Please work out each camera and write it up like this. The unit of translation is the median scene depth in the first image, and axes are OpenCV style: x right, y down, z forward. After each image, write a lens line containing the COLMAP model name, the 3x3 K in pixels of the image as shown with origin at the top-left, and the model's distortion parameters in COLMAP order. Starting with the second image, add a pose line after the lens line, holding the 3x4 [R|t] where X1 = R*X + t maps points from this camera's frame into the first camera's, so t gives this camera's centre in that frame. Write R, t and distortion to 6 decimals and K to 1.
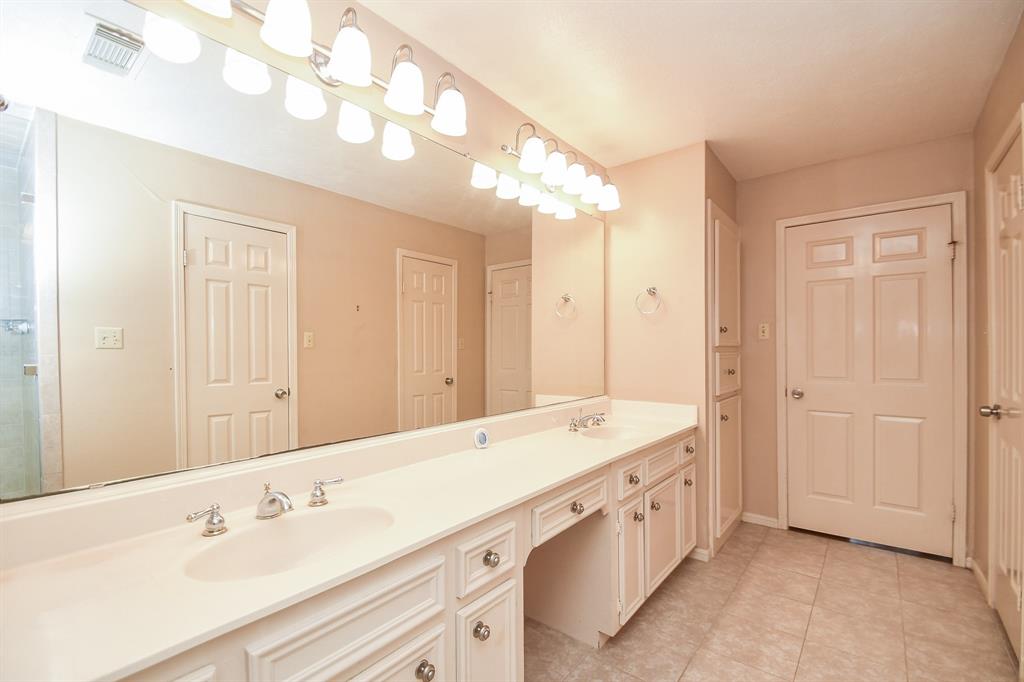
lens RADIAL K [[453.5, 0, 502.2], [0, 453.5, 349.1], [0, 0, 1]] dist [0.009726, -0.011954]
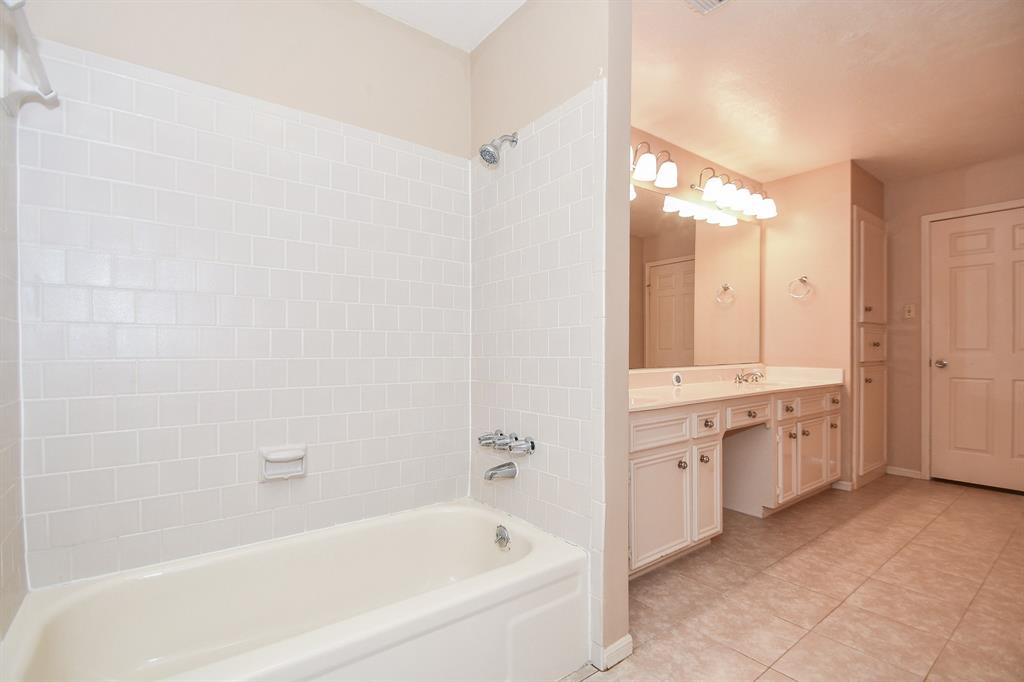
lens RADIAL K [[472.3, 0, 484.9], [0, 472.3, 351.9], [0, 0, 1]] dist [0.002897, -0.013520]
pose [[0.965125, 0.005444, -0.261733, -0.190556], [-0.003676, 0.999967, 0.007244, 0.071454], [0.261764, -0.006029, 0.965113, -0.528133]]
